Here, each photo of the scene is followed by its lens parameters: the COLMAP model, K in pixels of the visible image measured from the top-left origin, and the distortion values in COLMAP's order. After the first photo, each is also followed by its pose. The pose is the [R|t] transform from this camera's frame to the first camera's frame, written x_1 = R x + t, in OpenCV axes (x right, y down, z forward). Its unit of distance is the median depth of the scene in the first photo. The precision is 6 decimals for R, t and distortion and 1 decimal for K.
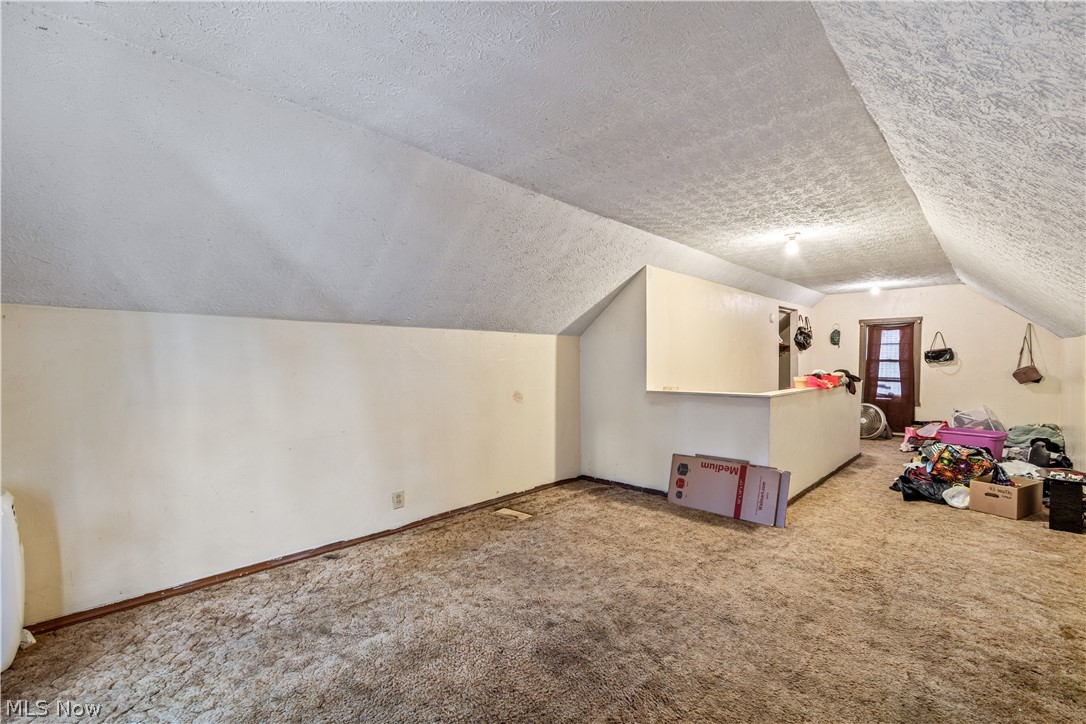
lens RADIAL K [[472.8, 0, 549.4], [0, 472.8, 377.6], [0, 0, 1]] dist [0.002705, -0.000927]
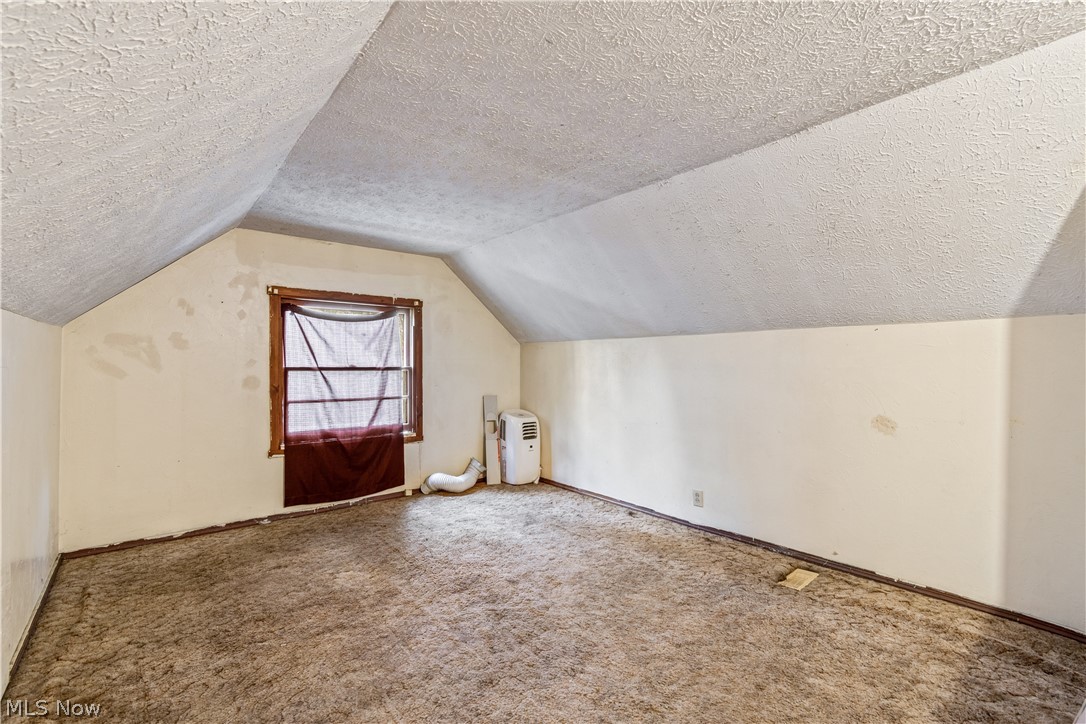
lens RADIAL K [[472.8, 0, 537.0], [0, 472.8, 368.5], [0, 0, 1]] dist [0.002705, -0.000927]
pose [[-0.114401, 0.007386, -0.993407, 0.793019], [-0.039619, 0.999143, 0.011991, -0.030413], [0.992644, 0.040729, -0.114011, 0.776401]]
